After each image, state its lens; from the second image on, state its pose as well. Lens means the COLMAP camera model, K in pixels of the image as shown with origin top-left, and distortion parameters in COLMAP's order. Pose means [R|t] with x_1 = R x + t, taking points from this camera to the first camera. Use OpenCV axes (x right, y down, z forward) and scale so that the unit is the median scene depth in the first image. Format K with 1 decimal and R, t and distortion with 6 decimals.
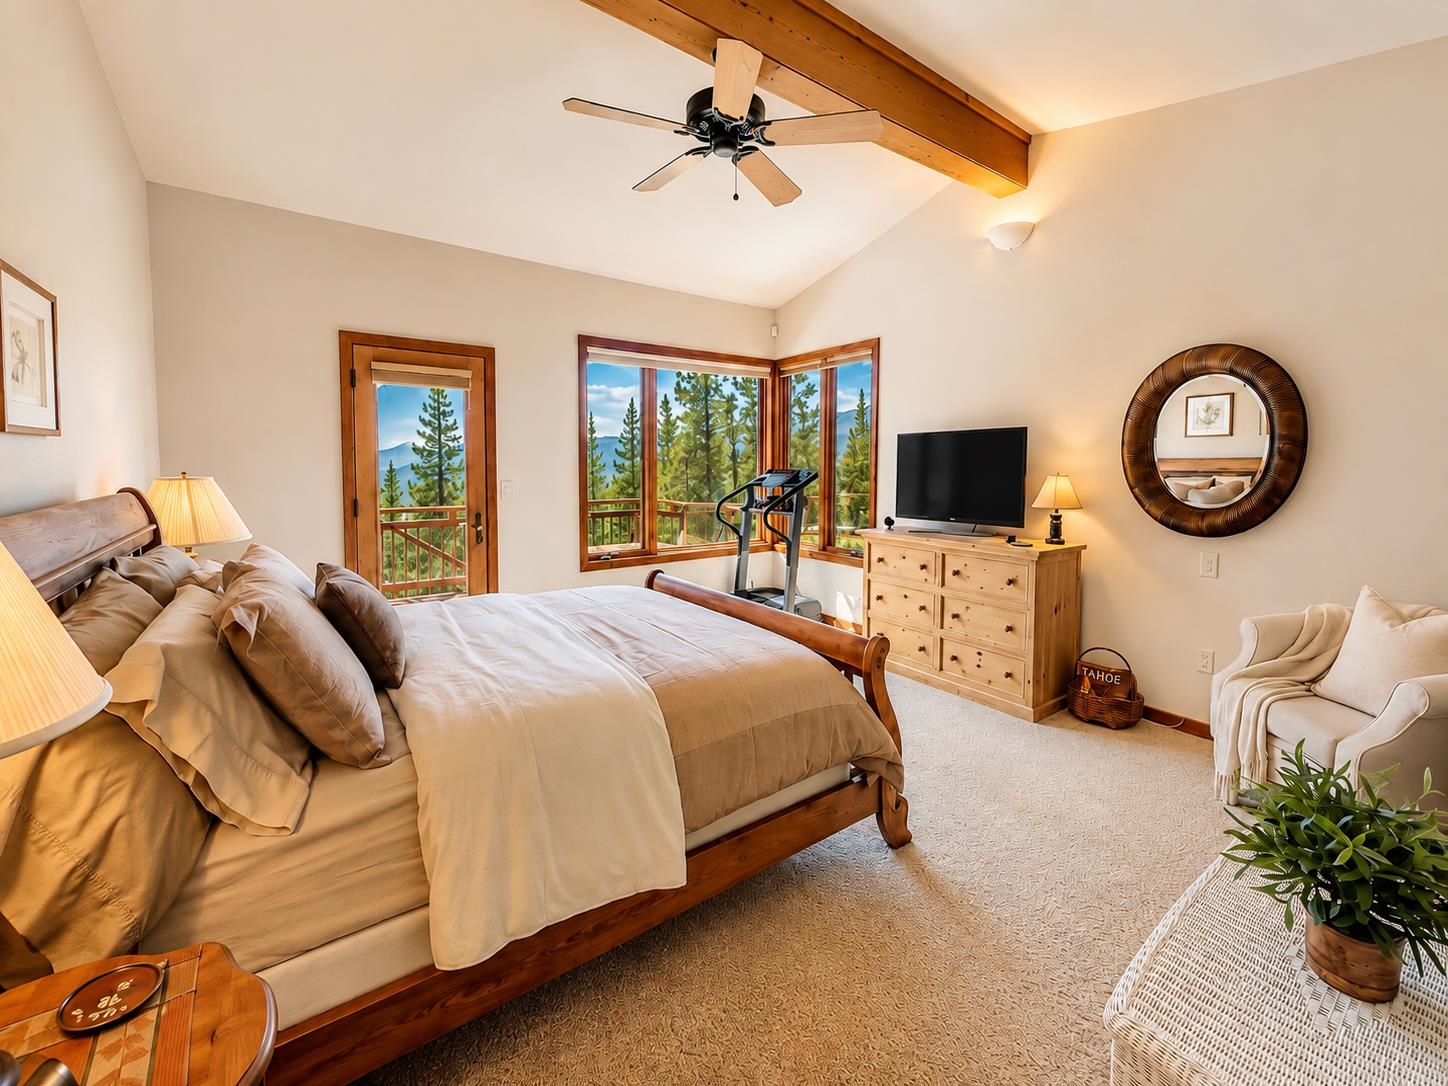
lens RADIAL K [[595.5, 0, 724.0], [0, 595.5, 543.0], [0, 0, 1]] dist [-0.000706, -0.000055]
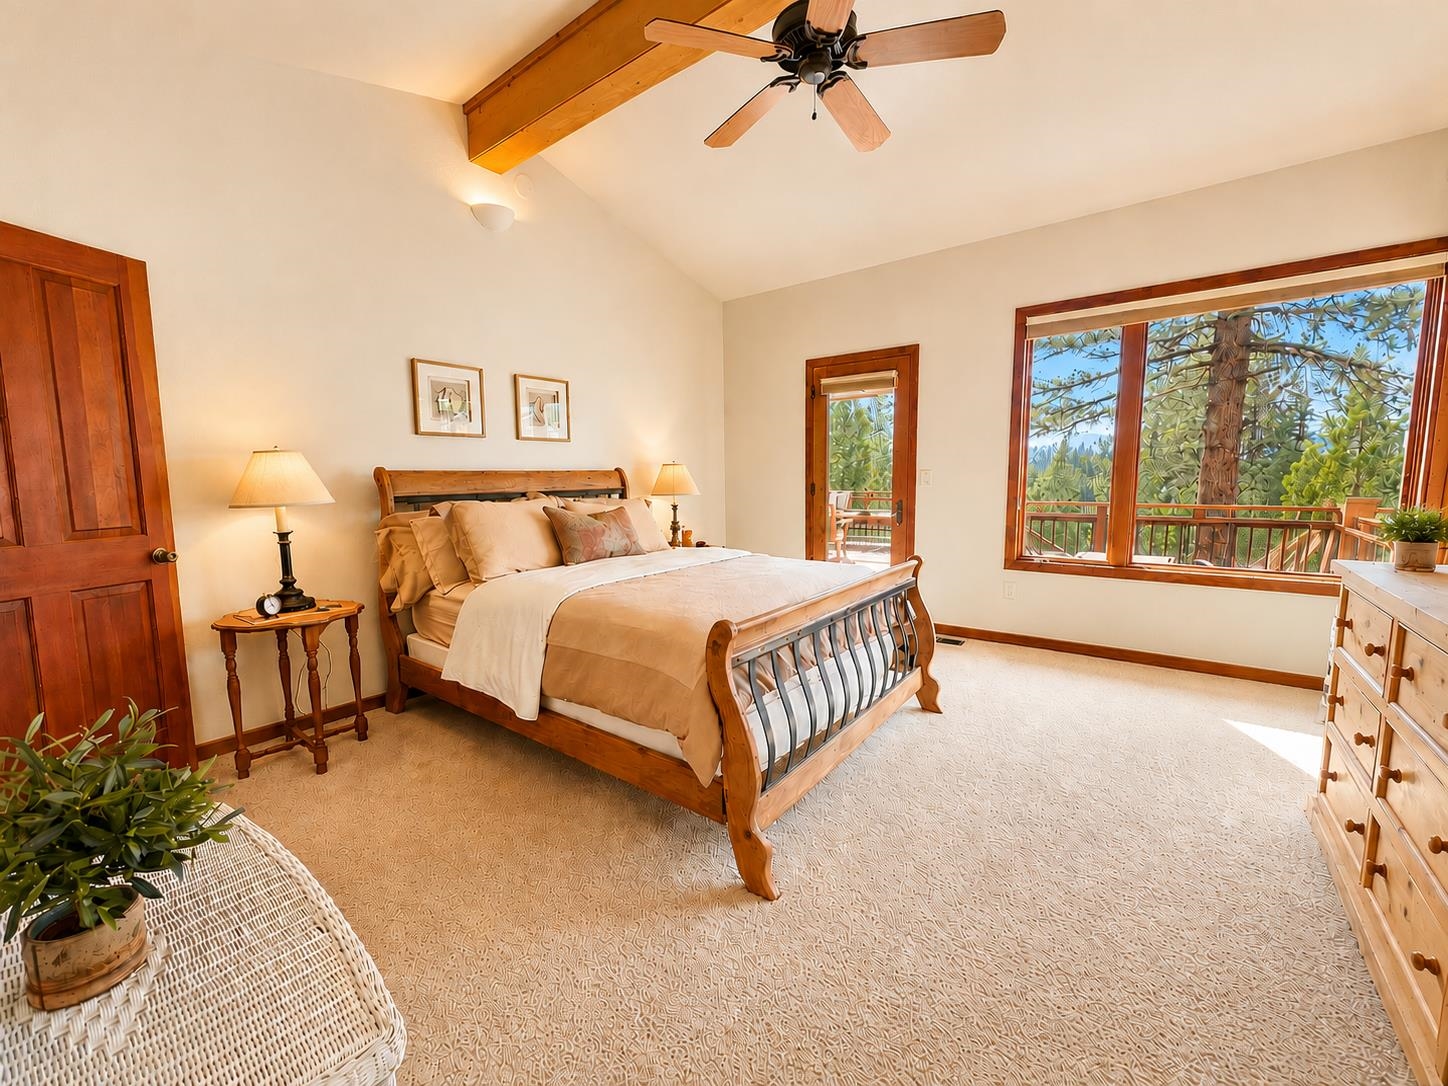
lens RADIAL K [[595.5, 0, 724.0], [0, 595.5, 543.0], [0, 0, 1]] dist [-0.000706, -0.000055]
pose [[0.307488, 0.118623, -0.944129, 0.583817], [-0.103831, 0.990457, 0.090628, -0.036930], [0.945870, 0.070163, 0.316871, 0.365254]]
